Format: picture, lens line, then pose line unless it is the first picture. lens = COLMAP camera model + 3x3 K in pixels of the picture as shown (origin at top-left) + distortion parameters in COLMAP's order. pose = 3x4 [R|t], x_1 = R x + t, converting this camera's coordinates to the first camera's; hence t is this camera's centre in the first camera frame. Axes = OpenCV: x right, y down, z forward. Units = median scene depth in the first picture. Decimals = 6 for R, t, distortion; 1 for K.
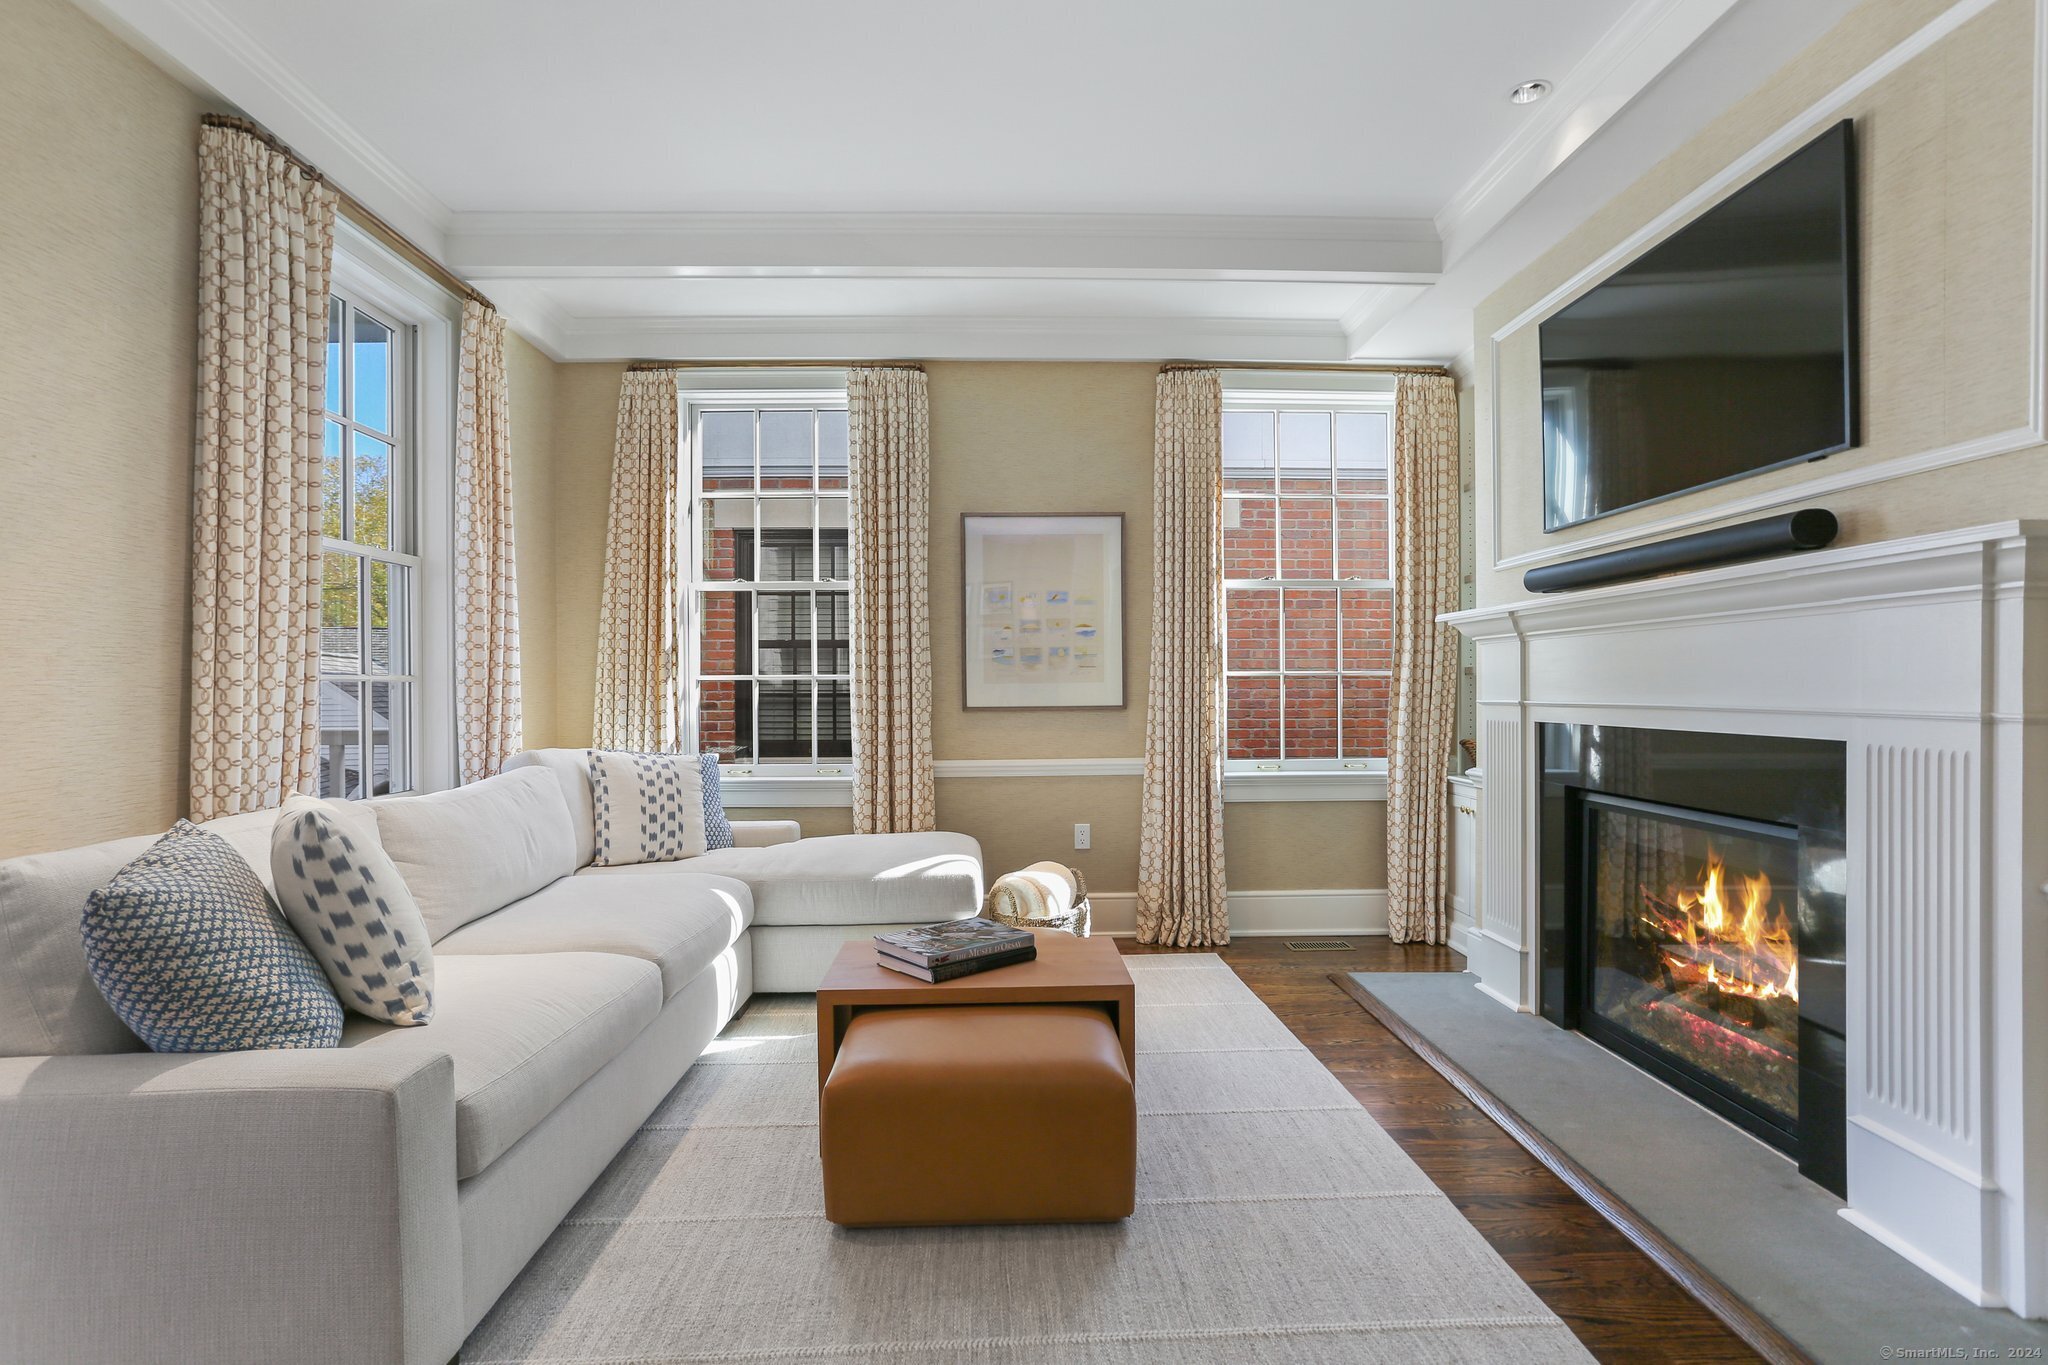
lens RADIAL K [[988.8, 0, 1021.1], [0, 988.8, 707.4], [0, 0, 1]] dist [-0.040744, 0.020709]
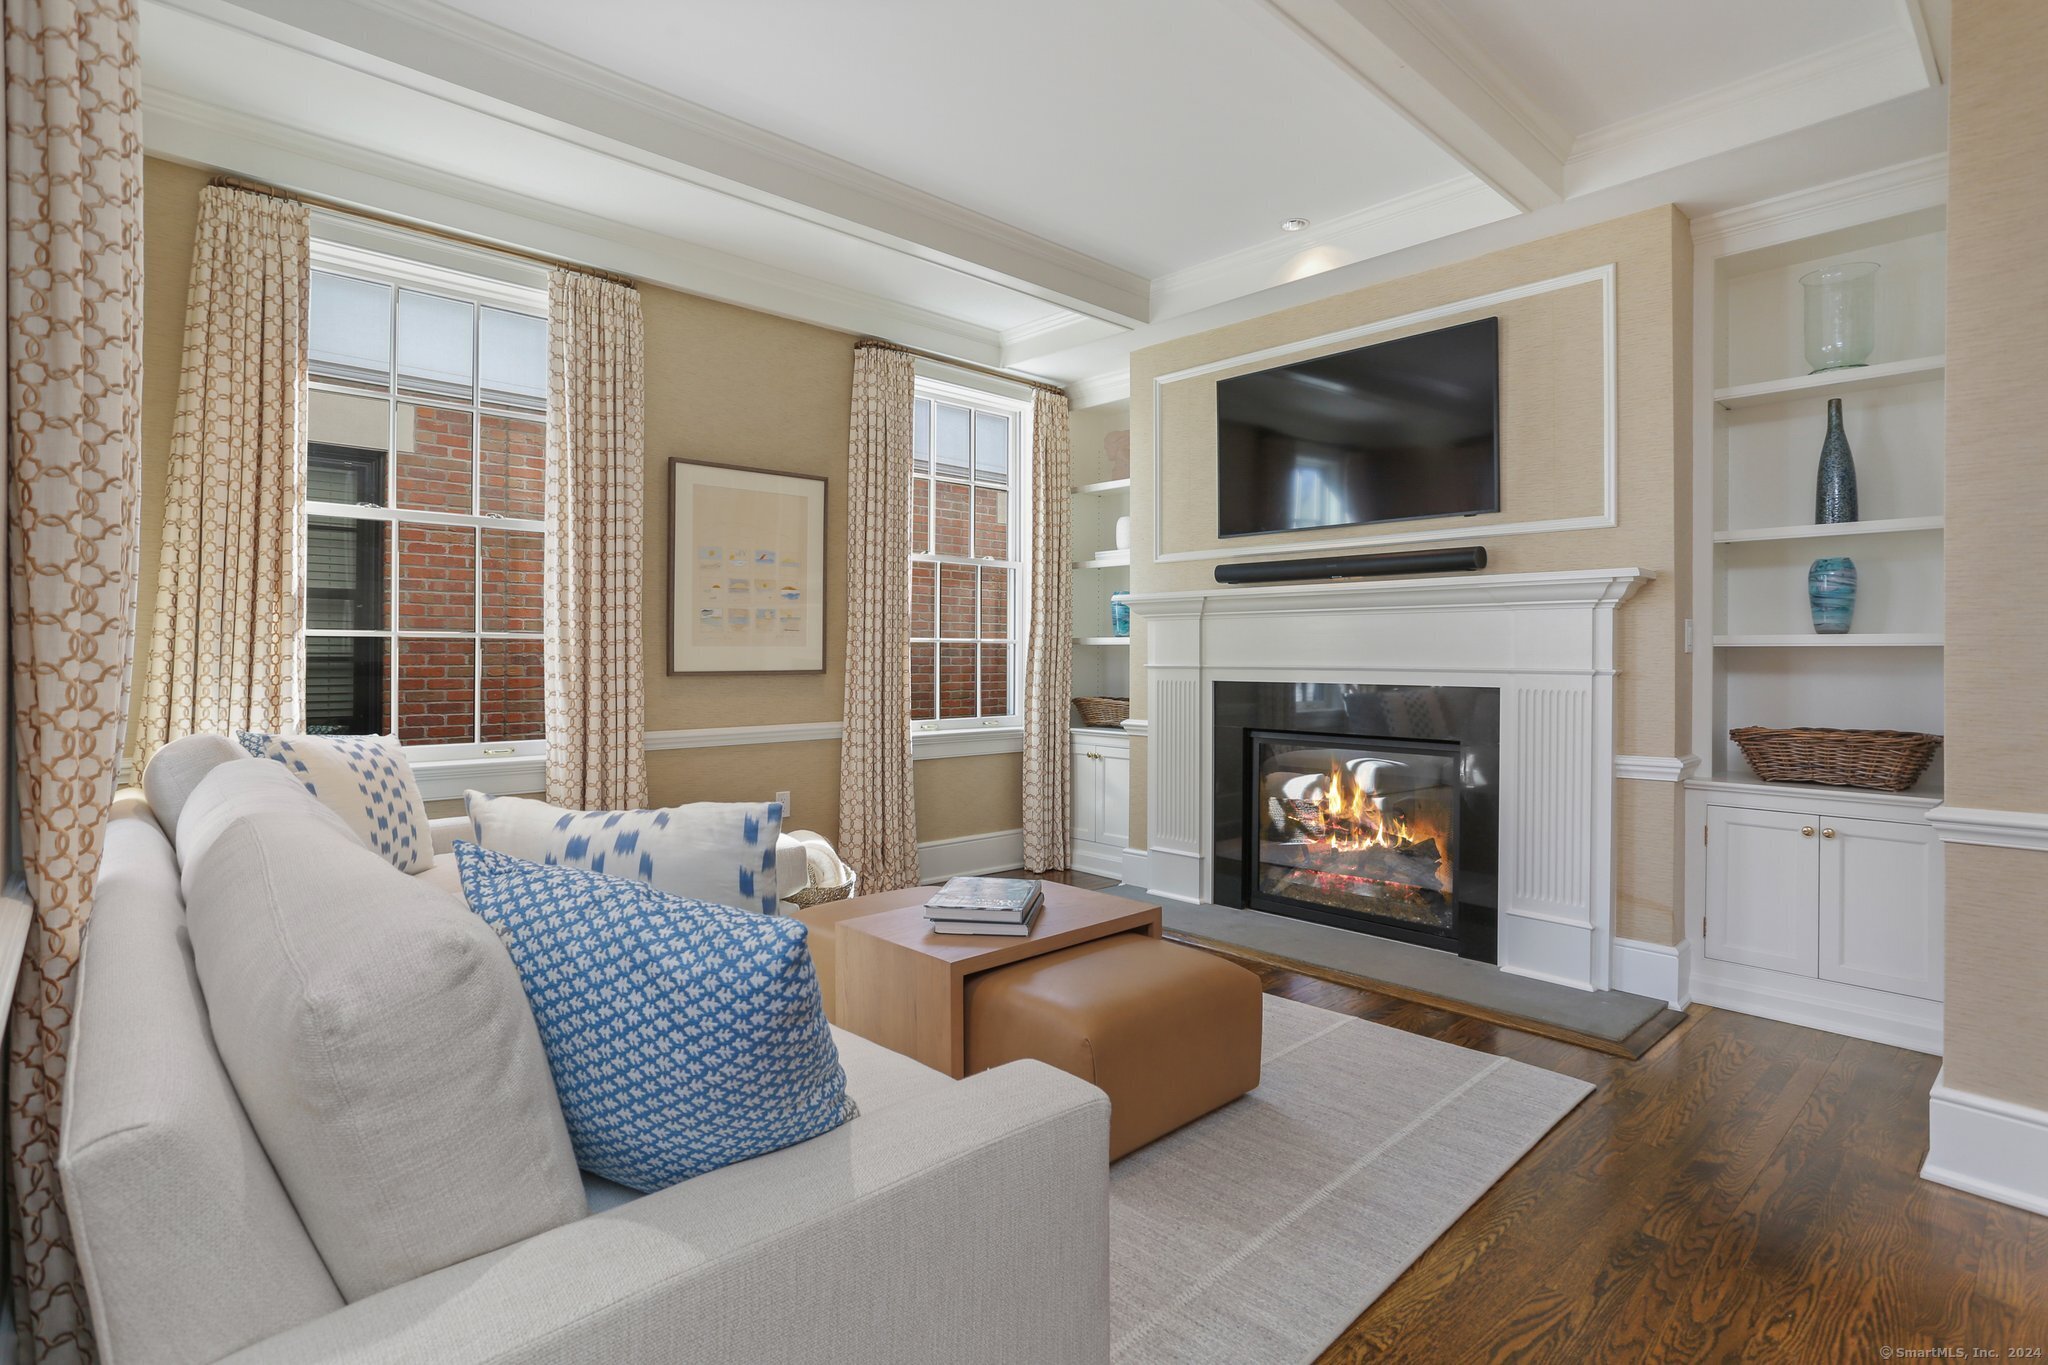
lens RADIAL K [[988.8, 0, 1018.5], [0, 988.8, 663.2], [0, 0, 1]] dist [-0.040744, 0.020709]
pose [[0.764688, 0.003604, 0.644391, -0.395740], [0.005122, 0.999919, -0.011671, 0.003927], [-0.644381, 0.012225, 0.764607, 0.111800]]
